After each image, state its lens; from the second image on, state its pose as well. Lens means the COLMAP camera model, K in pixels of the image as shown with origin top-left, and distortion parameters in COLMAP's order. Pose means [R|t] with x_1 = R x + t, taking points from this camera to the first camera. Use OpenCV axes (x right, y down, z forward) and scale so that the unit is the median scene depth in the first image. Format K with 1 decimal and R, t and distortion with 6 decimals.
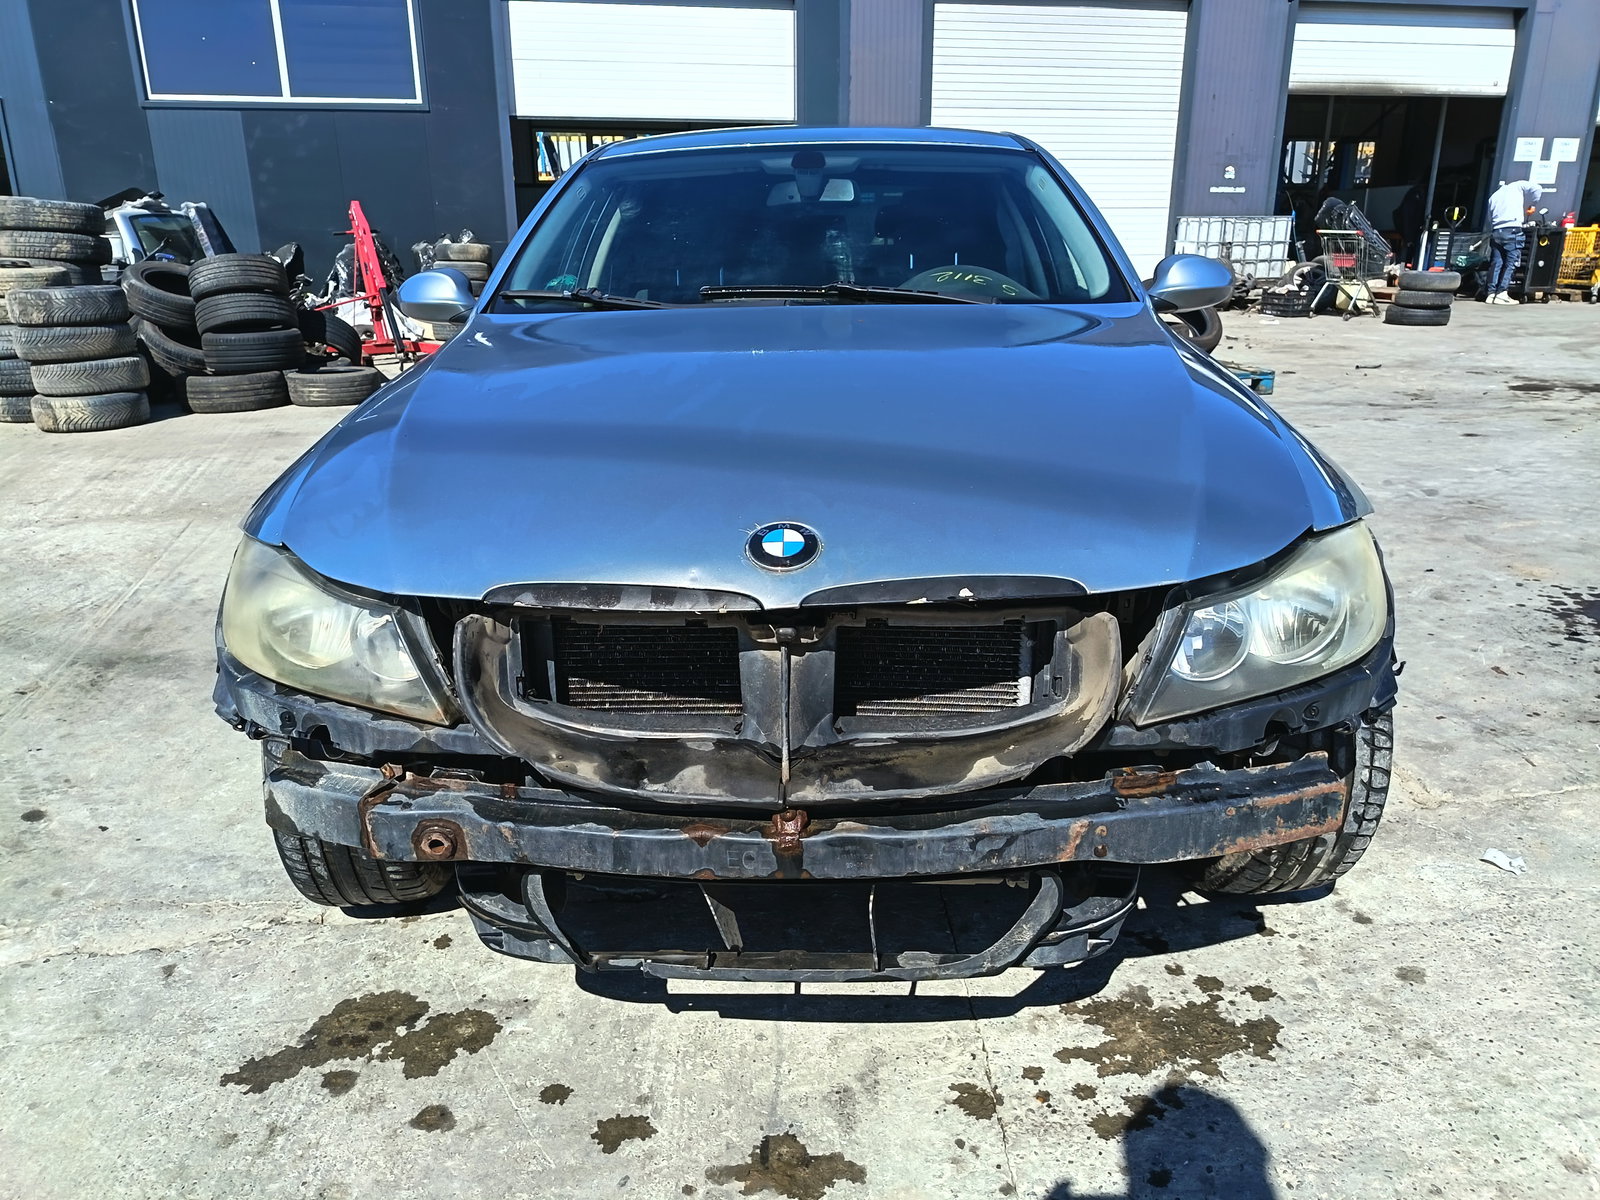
lens RADIAL K [[1119.7, 0, 801.8], [0, 1119.7, 598.3], [0, 0, 1]] dist [0.001216, 0.000420]
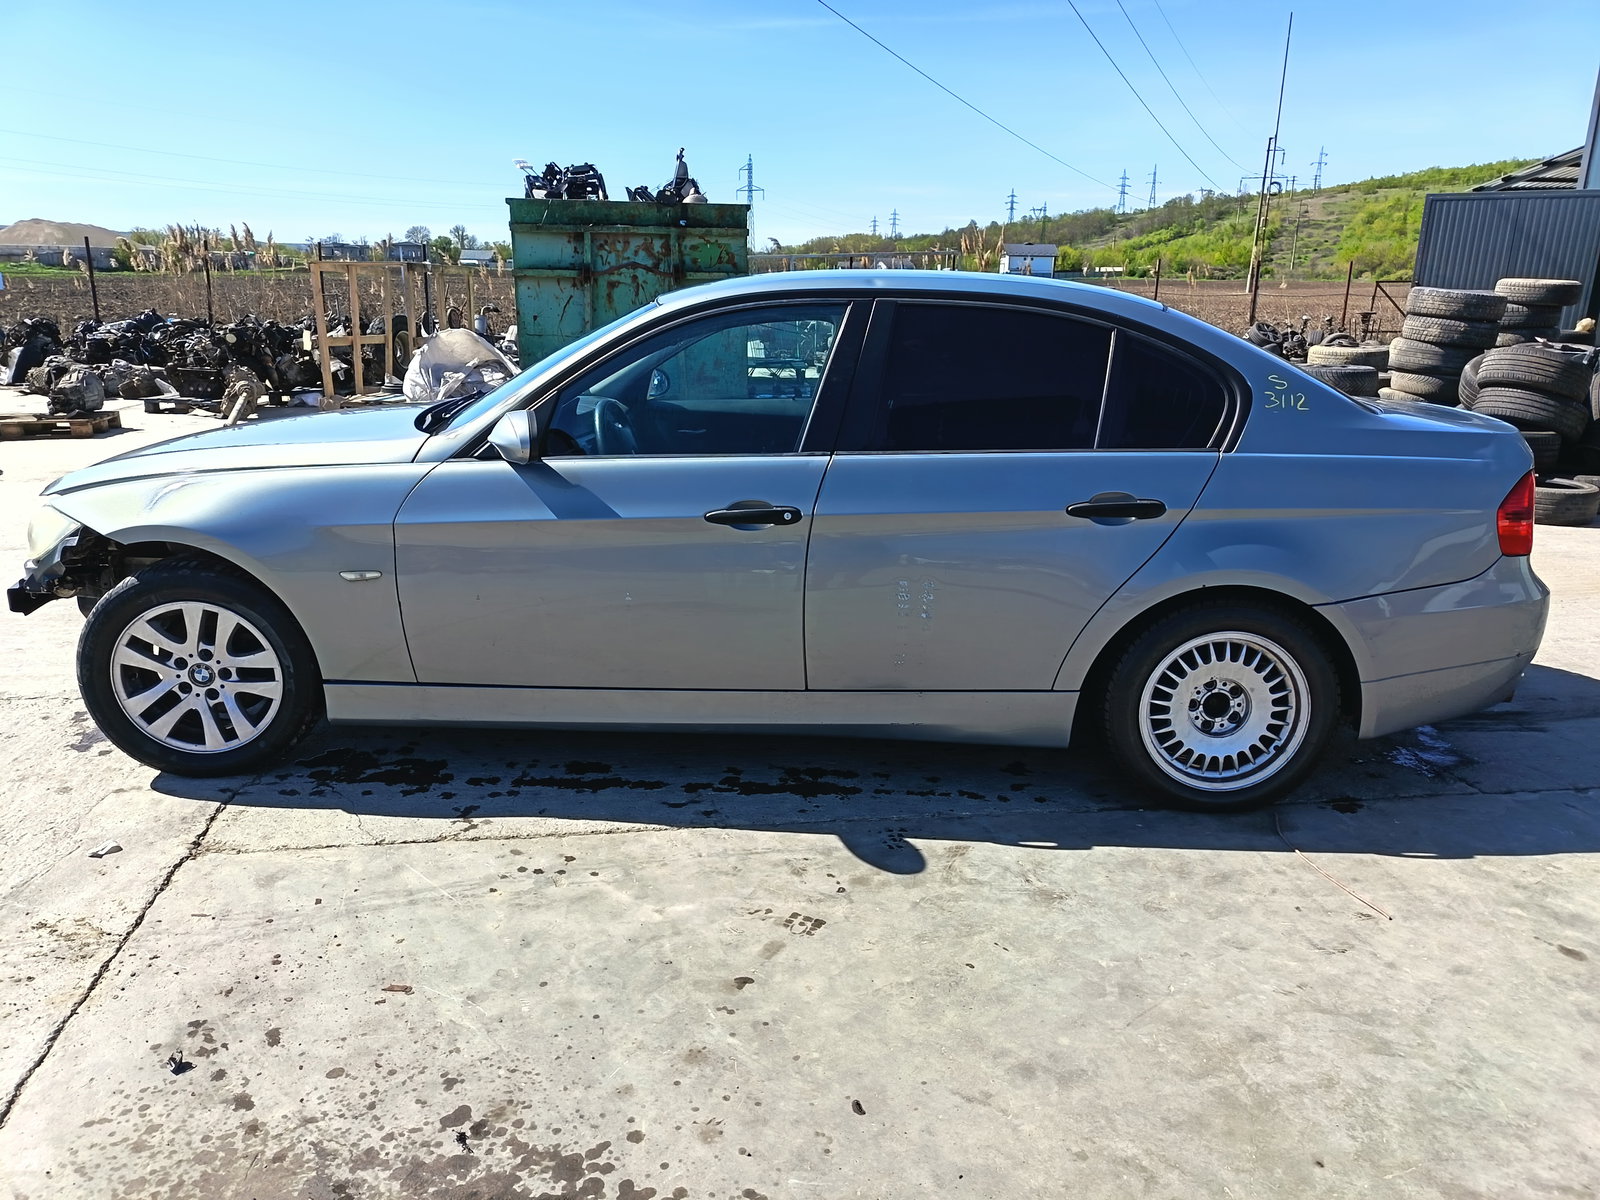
lens RADIAL K [[1119.7, 0, 796.8], [0, 1119.7, 603.8], [0, 0, 1]] dist [0.001216, 0.000420]
pose [[-0.026709, 0.282451, -0.958910, 1.109882], [-0.319922, 0.906385, 0.275890, -0.406319], [0.947067, 0.314146, 0.066154, 0.984814]]
